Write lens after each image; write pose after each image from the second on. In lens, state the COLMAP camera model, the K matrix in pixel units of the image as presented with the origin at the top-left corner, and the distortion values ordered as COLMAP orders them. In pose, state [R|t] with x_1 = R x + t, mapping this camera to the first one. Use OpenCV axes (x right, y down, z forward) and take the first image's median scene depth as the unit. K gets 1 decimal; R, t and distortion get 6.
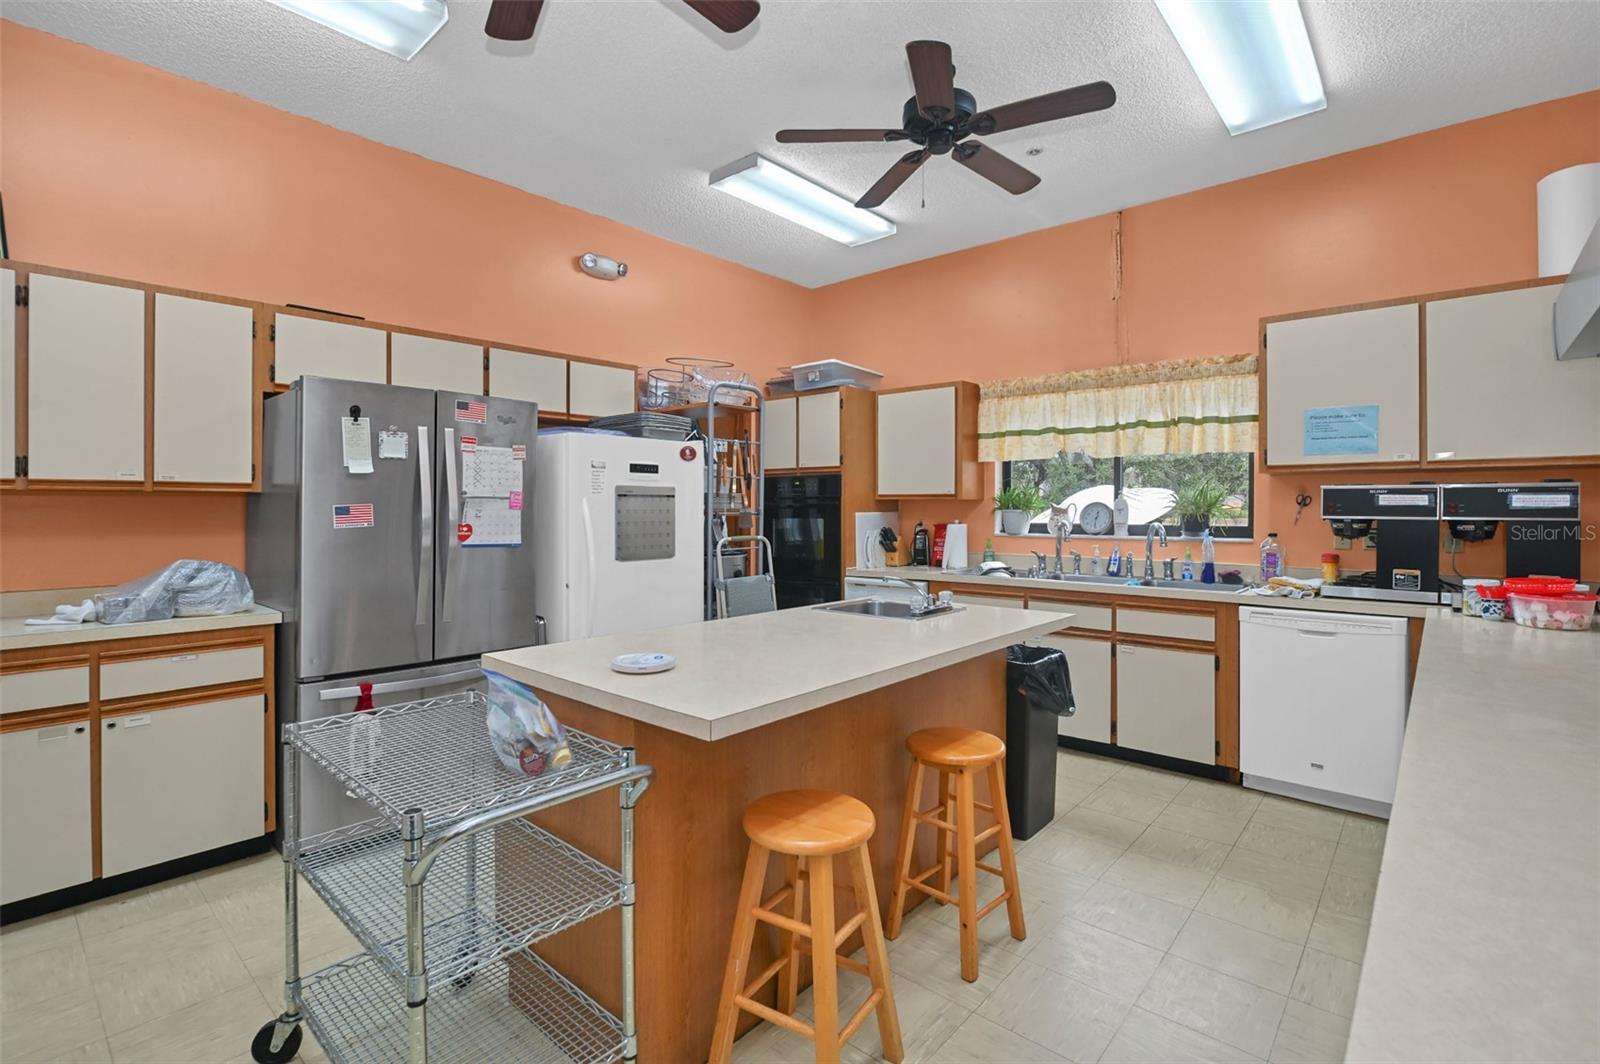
lens RADIAL K [[739.1, 0, 798.3], [0, 739.1, 512.8], [0, 0, 1]] dist [-0.011468, -0.000076]
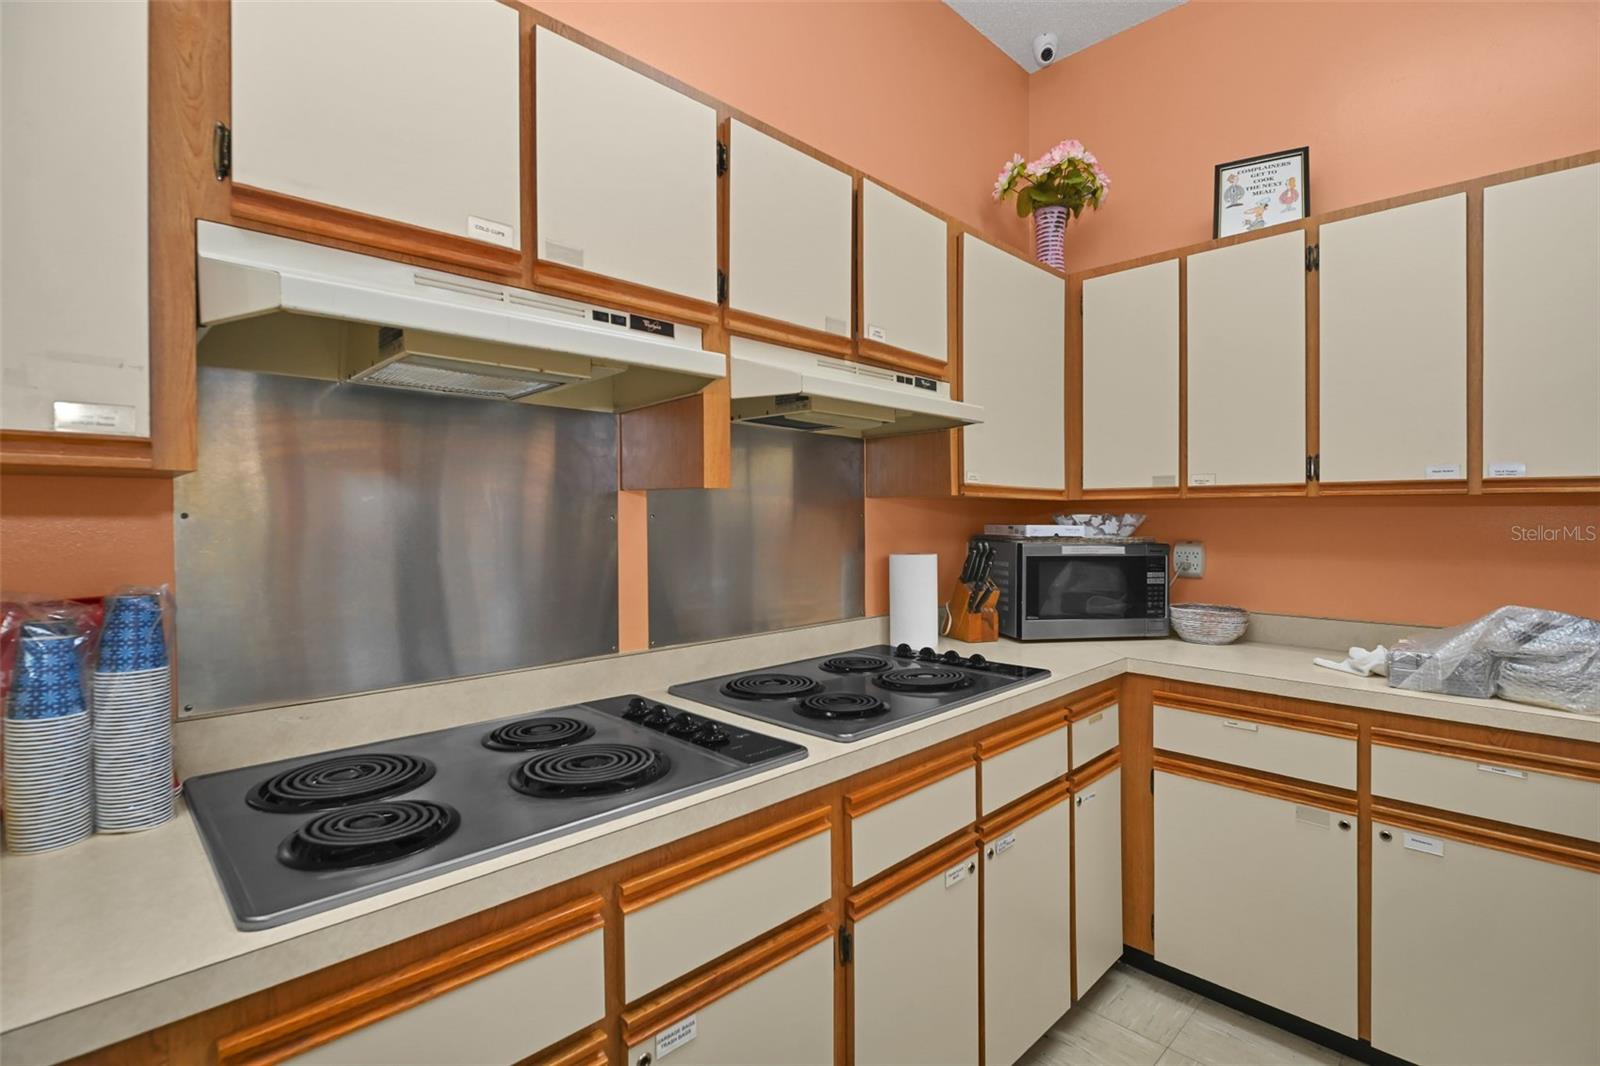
lens RADIAL K [[739.1, 0, 798.3], [0, 739.1, 513.8], [0, 0, 1]] dist [-0.011468, -0.000076]
pose [[-0.069904, 0.000494, -0.997554, -0.206894], [-0.008189, 0.999966, 0.001069, -0.008675], [0.997520, 0.008244, -0.069898, 0.479965]]
